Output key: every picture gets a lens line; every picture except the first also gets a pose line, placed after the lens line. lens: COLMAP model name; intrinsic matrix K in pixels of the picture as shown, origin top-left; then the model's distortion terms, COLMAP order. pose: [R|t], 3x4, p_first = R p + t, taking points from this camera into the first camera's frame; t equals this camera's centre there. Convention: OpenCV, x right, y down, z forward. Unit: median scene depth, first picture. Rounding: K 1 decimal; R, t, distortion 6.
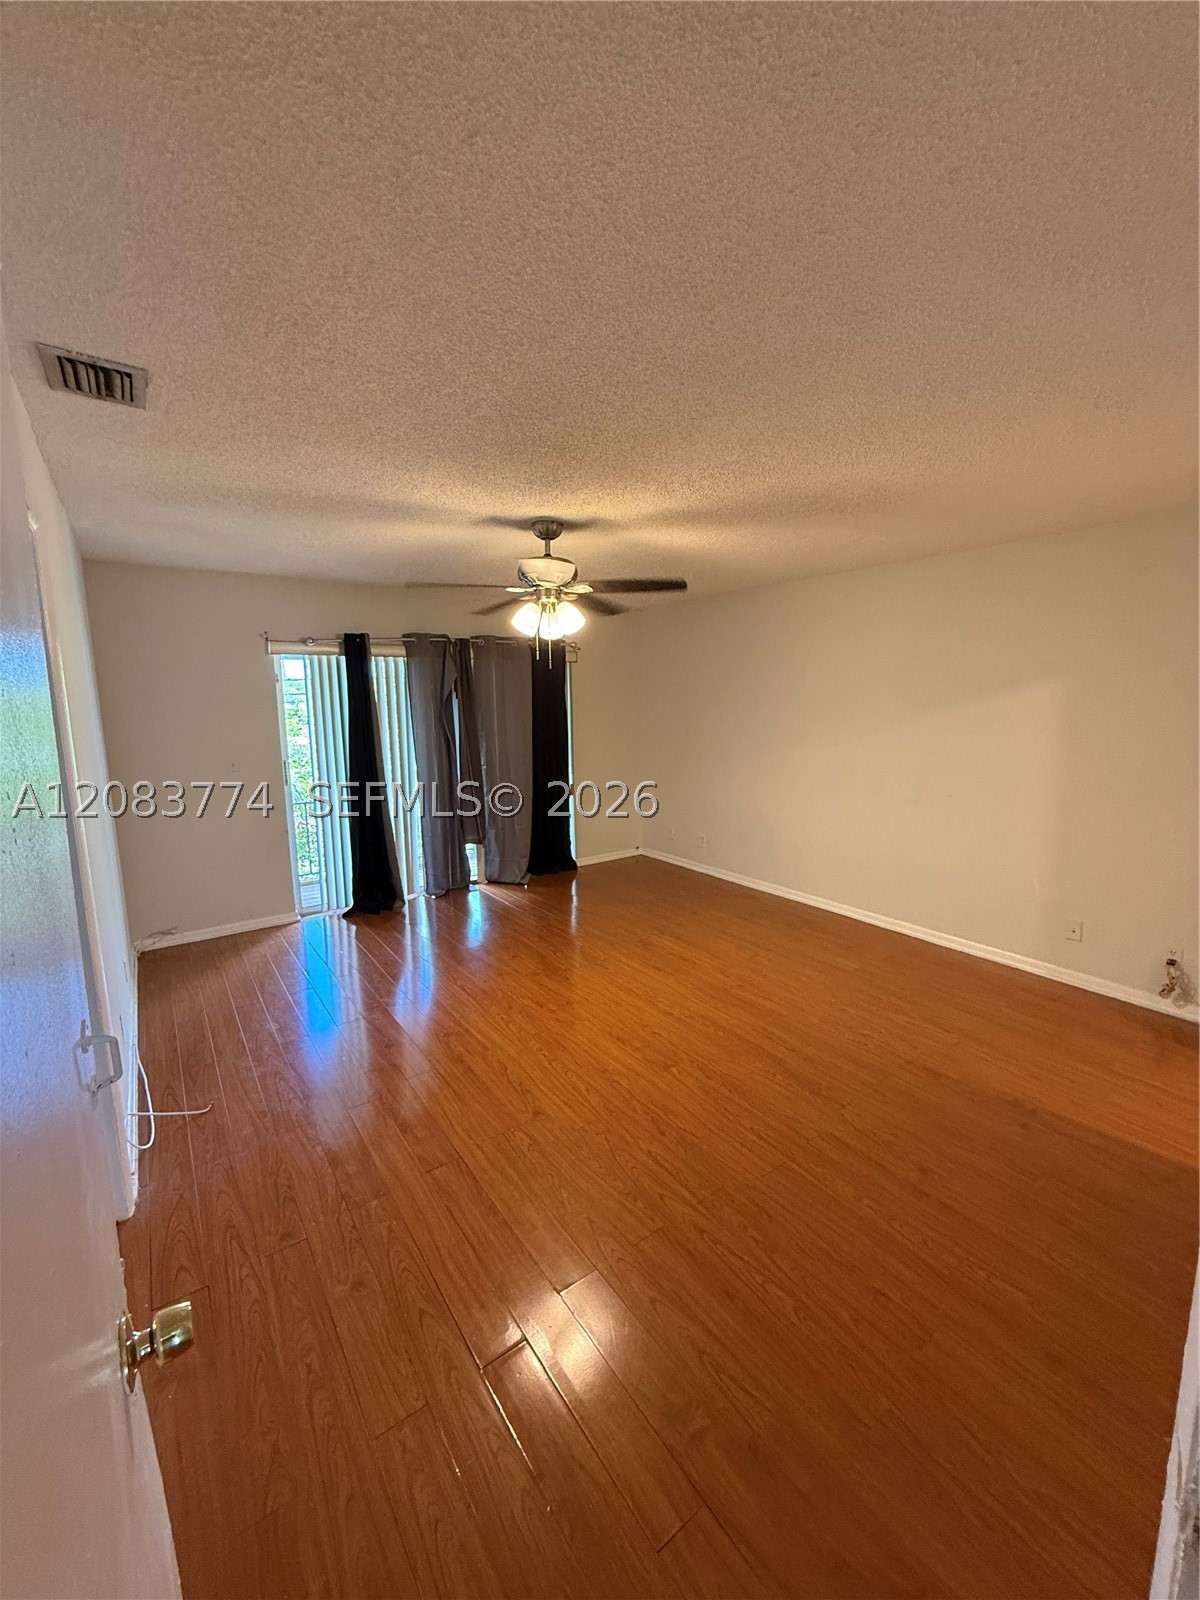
lens RADIAL K [[637.8, 0, 600.8], [0, 637.8, 795.4], [0, 0, 1]] dist [0.000513, 0.000225]
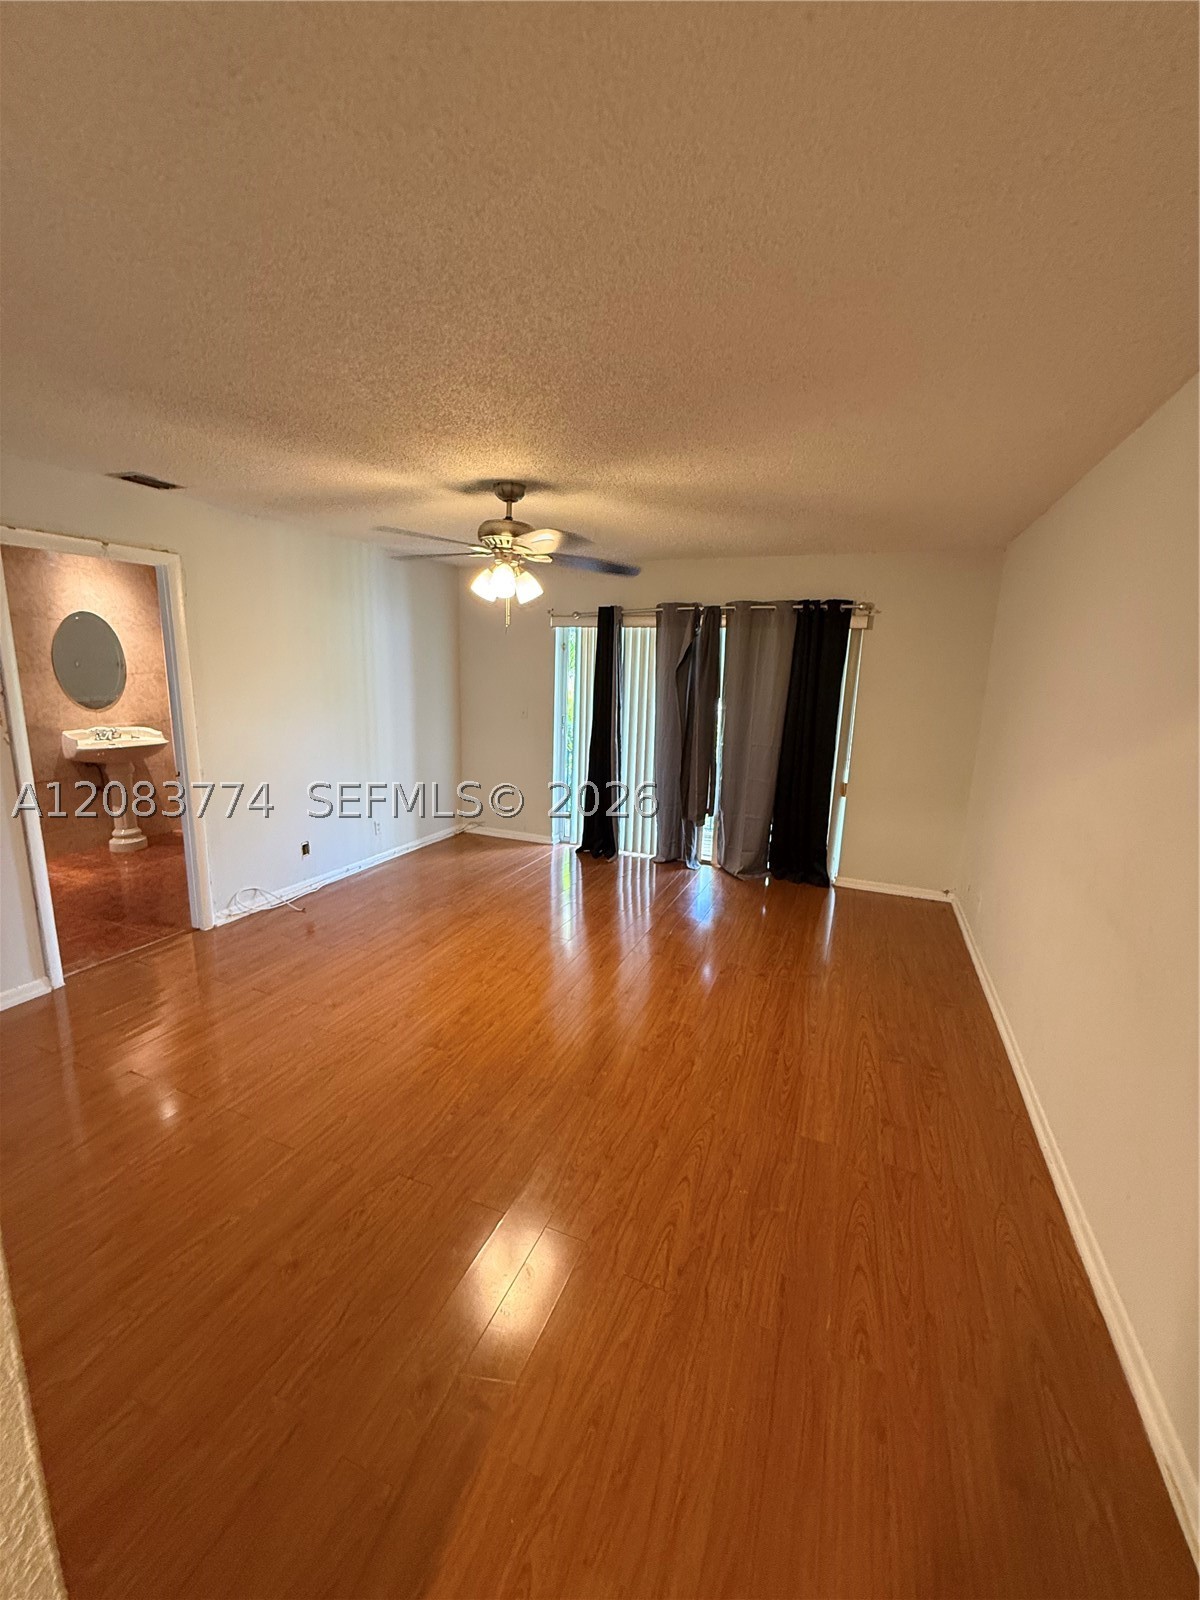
lens RADIAL K [[637.8, 0, 600.8], [0, 637.8, 795.4], [0, 0, 1]] dist [0.000513, 0.000225]
pose [[0.529059, 0.193185, -0.826302, 0.580481], [-0.165147, 0.978564, 0.123043, -0.064542], [0.832360, 0.071365, 0.549622, 0.391571]]
